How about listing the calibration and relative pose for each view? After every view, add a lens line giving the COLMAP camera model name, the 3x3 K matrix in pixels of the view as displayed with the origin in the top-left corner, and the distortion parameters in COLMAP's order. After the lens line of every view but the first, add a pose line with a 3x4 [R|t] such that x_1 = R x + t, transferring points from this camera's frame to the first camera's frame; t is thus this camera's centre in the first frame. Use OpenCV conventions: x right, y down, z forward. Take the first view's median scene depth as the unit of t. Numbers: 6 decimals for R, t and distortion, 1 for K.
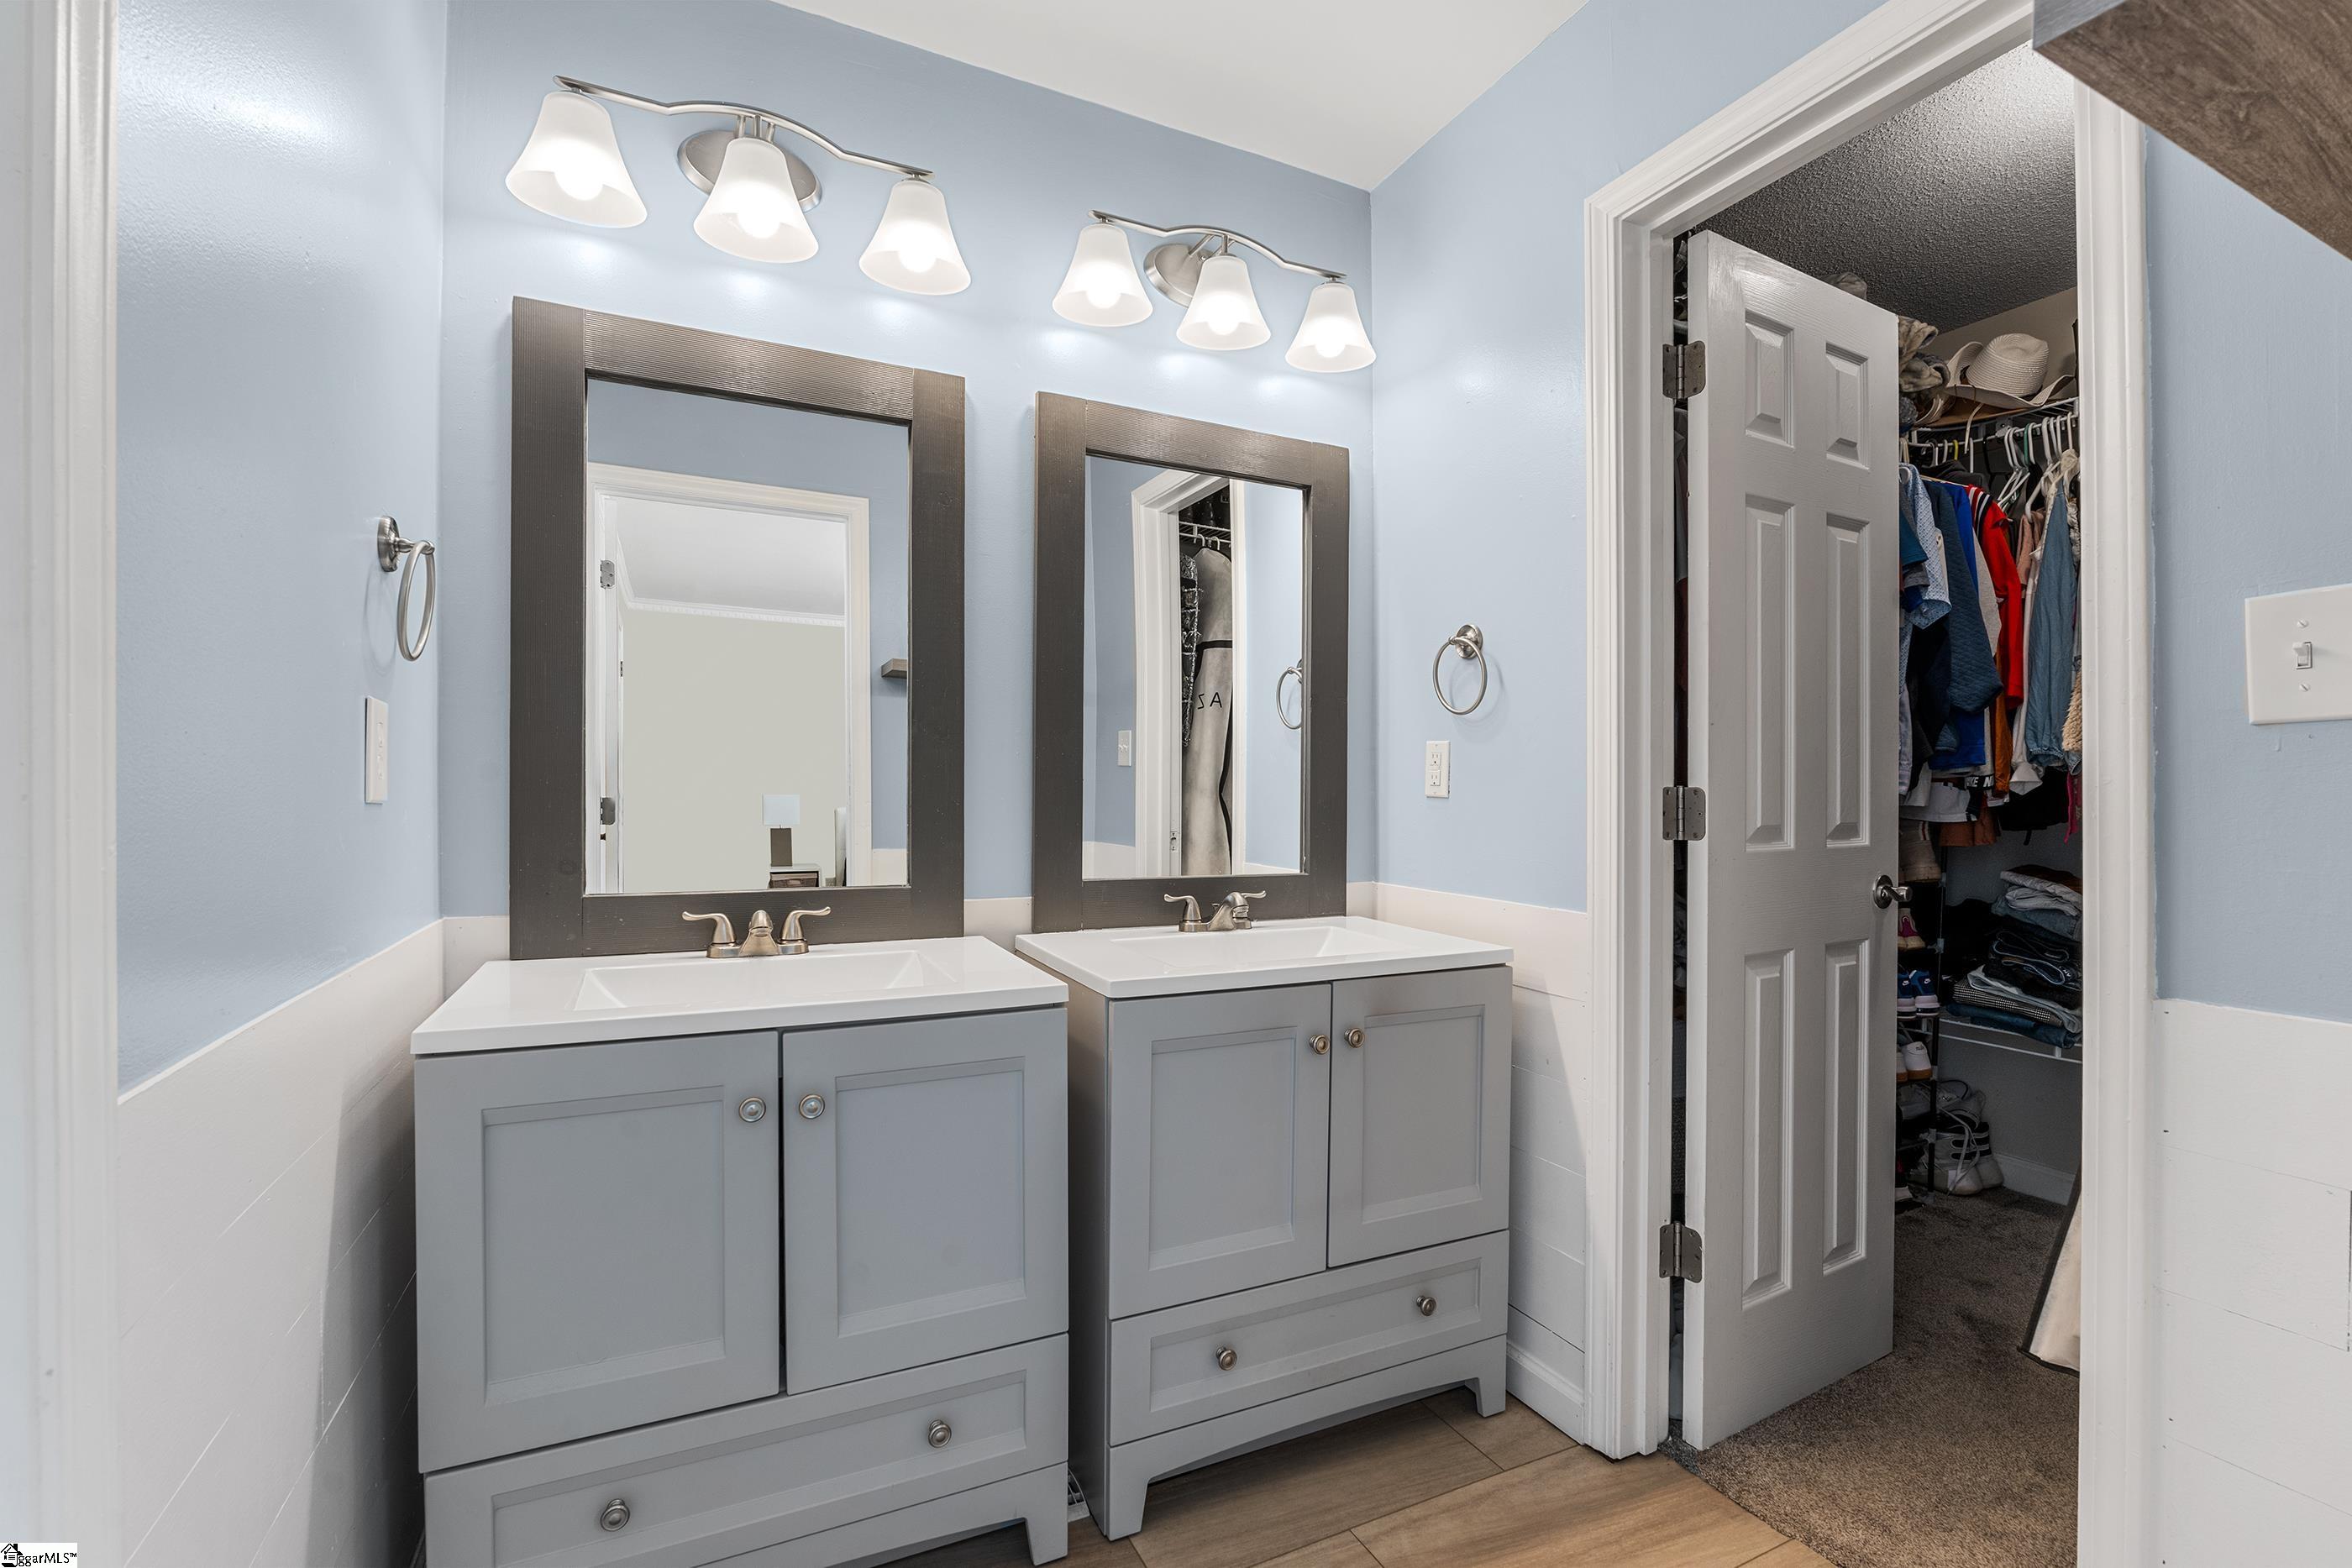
lens RADIAL K [[1055.2, 0, 1176.0], [0, 1055.2, 784.0], [0, 0, 1]] dist [-0.001349, 0.000224]
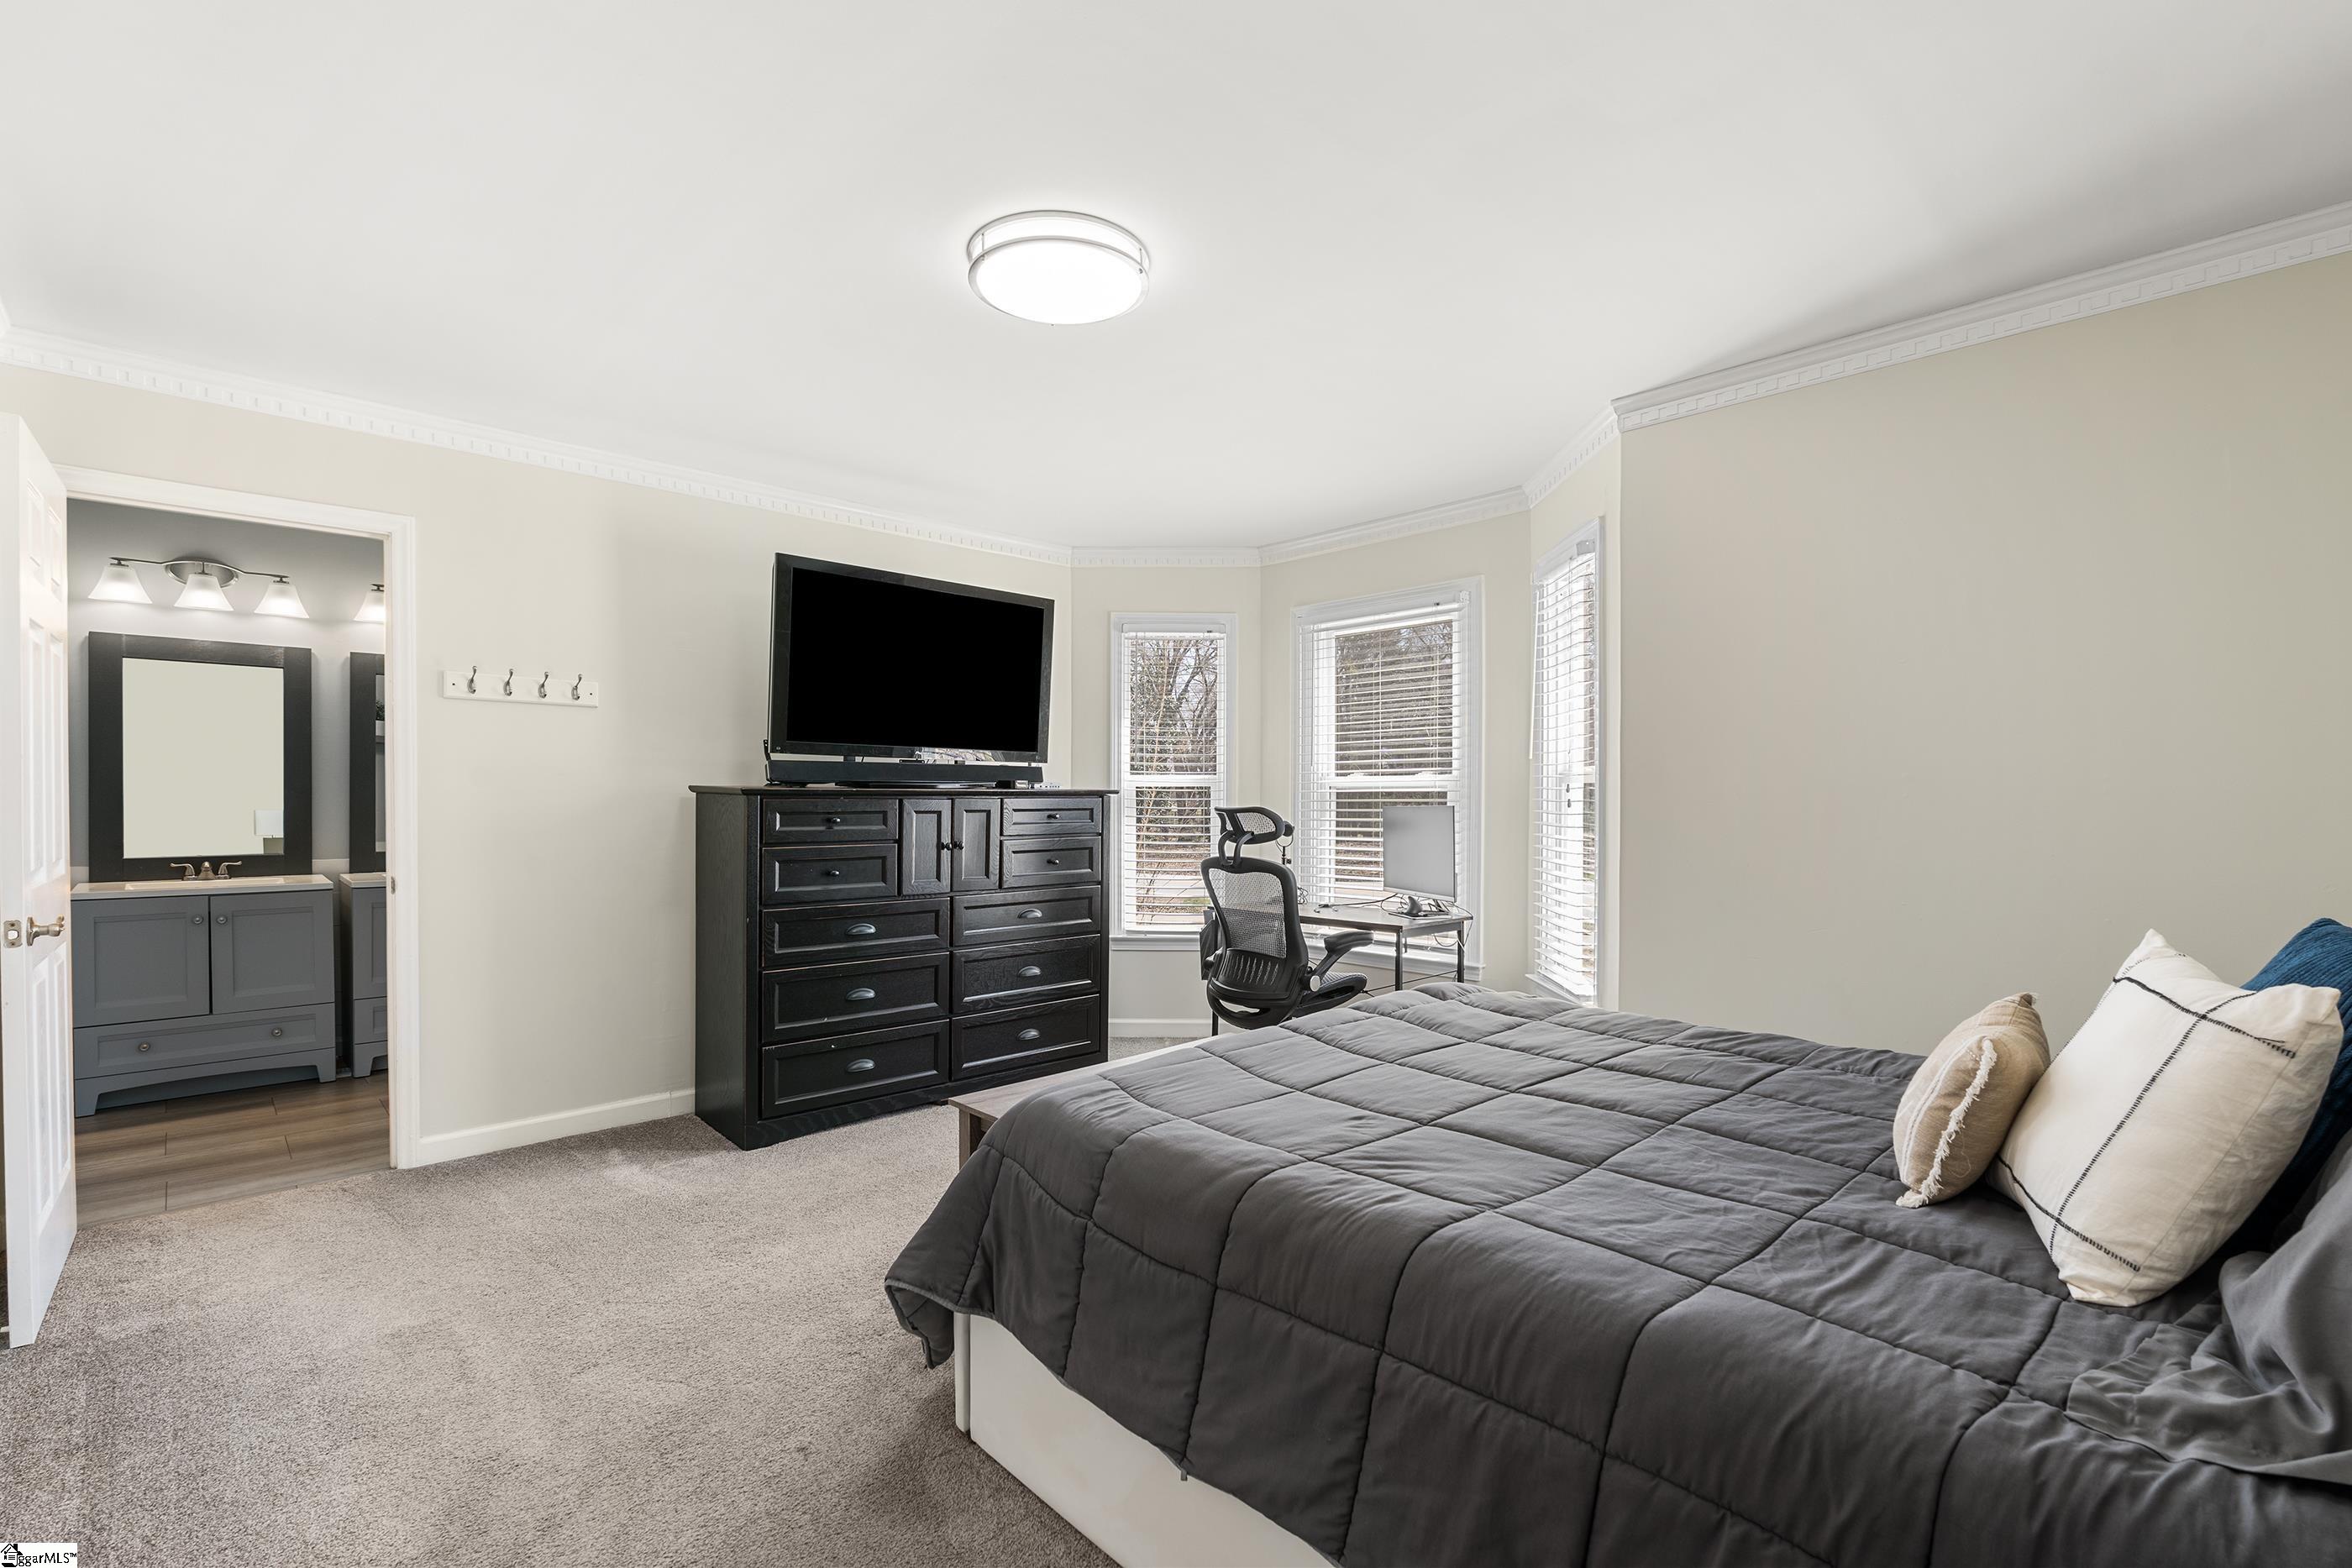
lens RADIAL K [[1055.2, 0, 1176.0], [0, 1055.2, 784.0], [0, 0, 1]] dist [-0.001349, 0.000224]
pose [[0.951837, -0.006911, 0.306525, 1.100527], [0.006806, 0.999976, 0.001411, -0.064737], [-0.306528, 0.000743, 0.951861, -2.245128]]
